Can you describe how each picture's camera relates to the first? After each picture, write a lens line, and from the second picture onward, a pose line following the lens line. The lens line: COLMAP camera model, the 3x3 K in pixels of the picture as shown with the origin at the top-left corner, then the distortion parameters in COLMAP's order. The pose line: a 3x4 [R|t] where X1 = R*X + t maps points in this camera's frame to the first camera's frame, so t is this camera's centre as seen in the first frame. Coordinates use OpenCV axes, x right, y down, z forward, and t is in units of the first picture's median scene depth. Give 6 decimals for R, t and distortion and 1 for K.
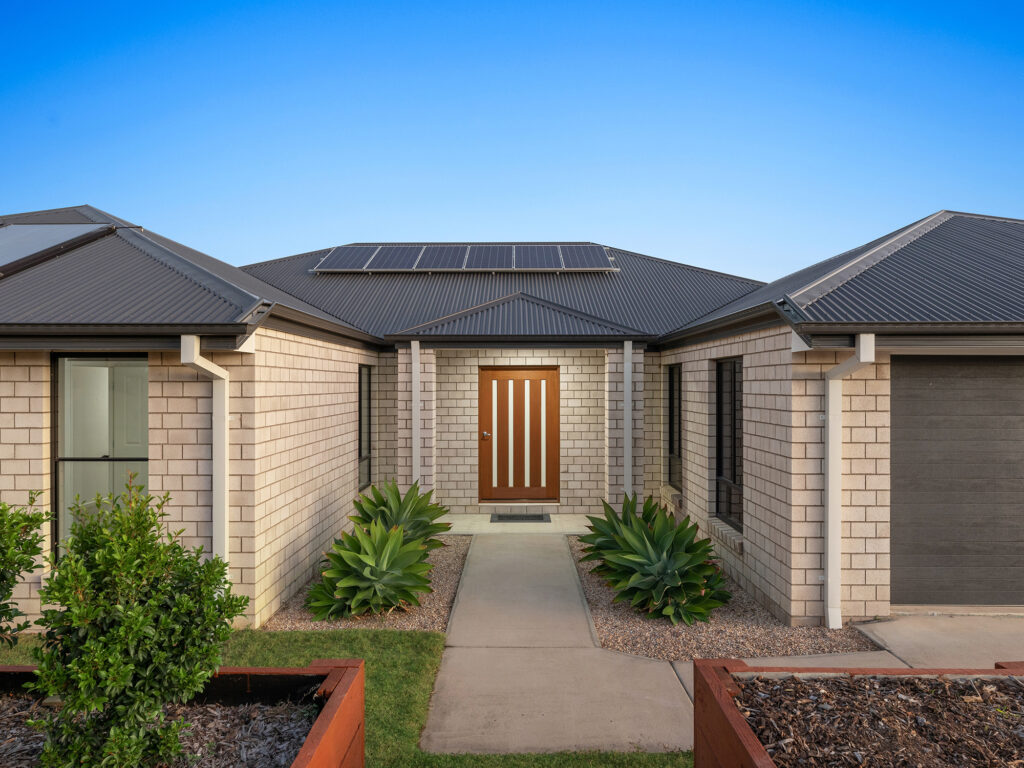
lens RADIAL K [[602.5, 0, 511.3], [0, 602.5, 384.3], [0, 0, 1]] dist [0.000985, 0.000116]
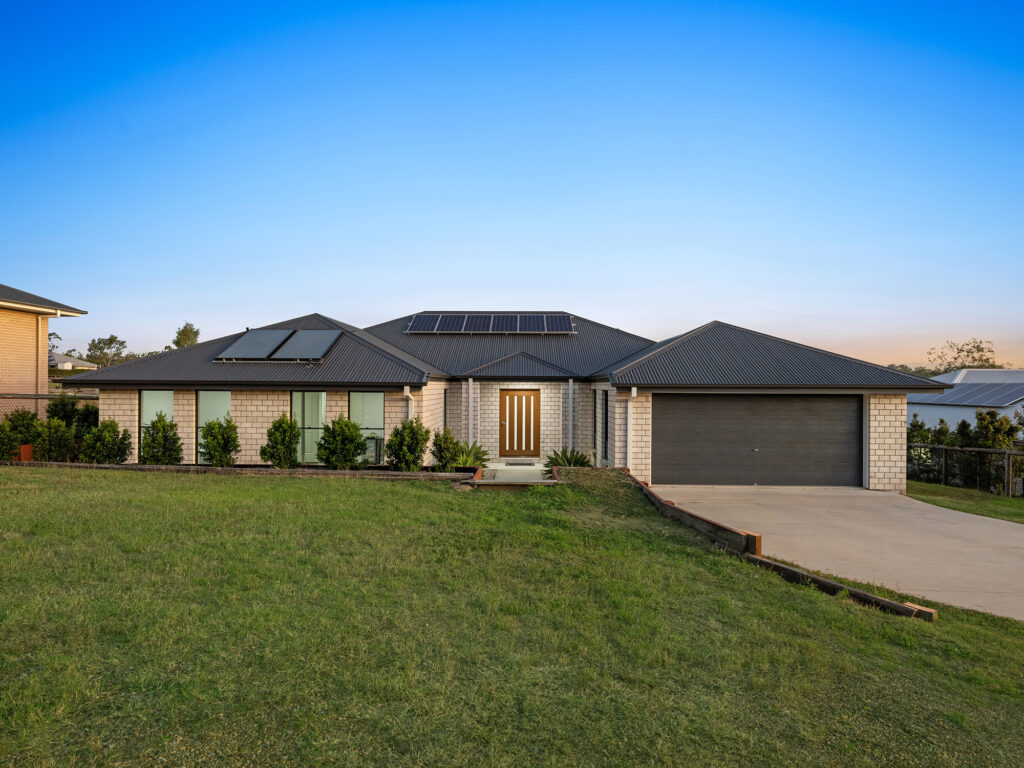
lens RADIAL K [[545.4, 0, 511.9], [0, 545.4, 385.1], [0, 0, 1]] dist [-0.000286, -0.000004]
pose [[0.999914, 0.006197, -0.011599, 0.007595], [-0.006203, 0.999981, -0.000464, -0.045688], [0.011596, 0.000536, 0.999933, -0.870563]]
